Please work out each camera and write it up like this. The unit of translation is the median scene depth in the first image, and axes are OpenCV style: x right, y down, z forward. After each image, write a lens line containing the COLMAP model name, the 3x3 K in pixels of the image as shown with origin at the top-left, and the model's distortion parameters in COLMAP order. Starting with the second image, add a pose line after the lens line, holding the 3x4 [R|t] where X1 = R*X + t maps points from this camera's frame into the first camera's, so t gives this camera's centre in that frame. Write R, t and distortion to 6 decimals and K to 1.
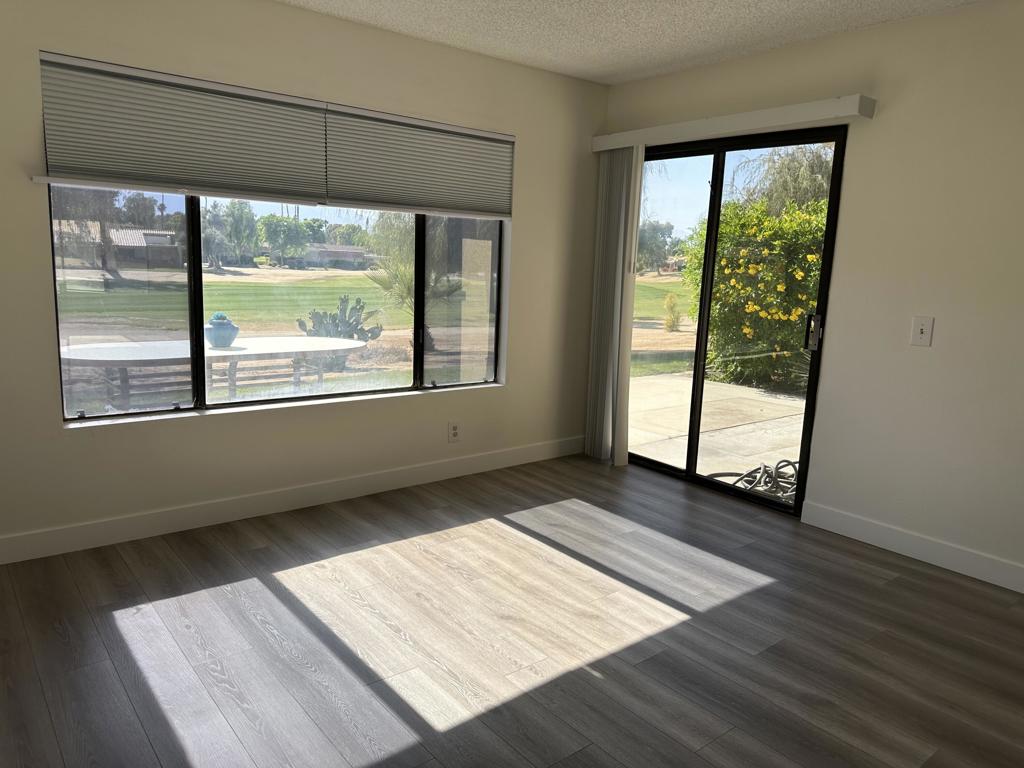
lens RADIAL K [[722.3, 0, 508.2], [0, 722.3, 379.6], [0, 0, 1]] dist [0.072738, -0.102611]
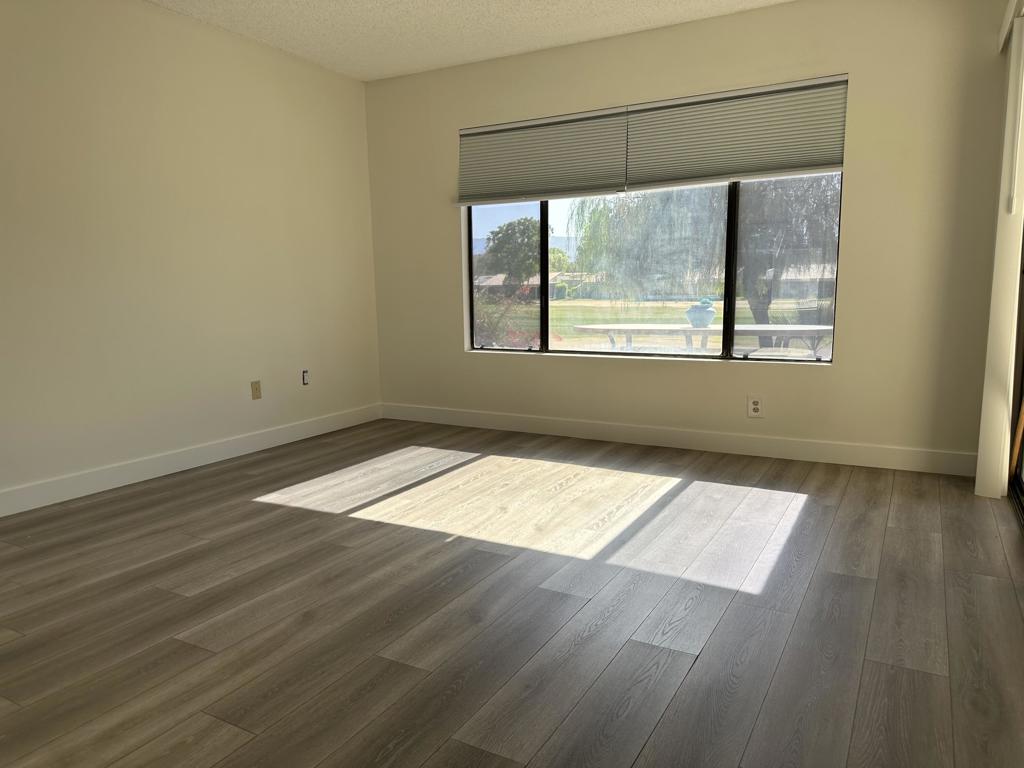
lens RADIAL K [[722.3, 0, 508.2], [0, 722.3, 379.6], [0, 0, 1]] dist [0.072738, -0.102611]
pose [[0.352273, 0.065249, -0.933620, 0.889884], [-0.132290, 0.991022, 0.019345, 0.077979], [0.926501, 0.116693, 0.357742, 0.457827]]
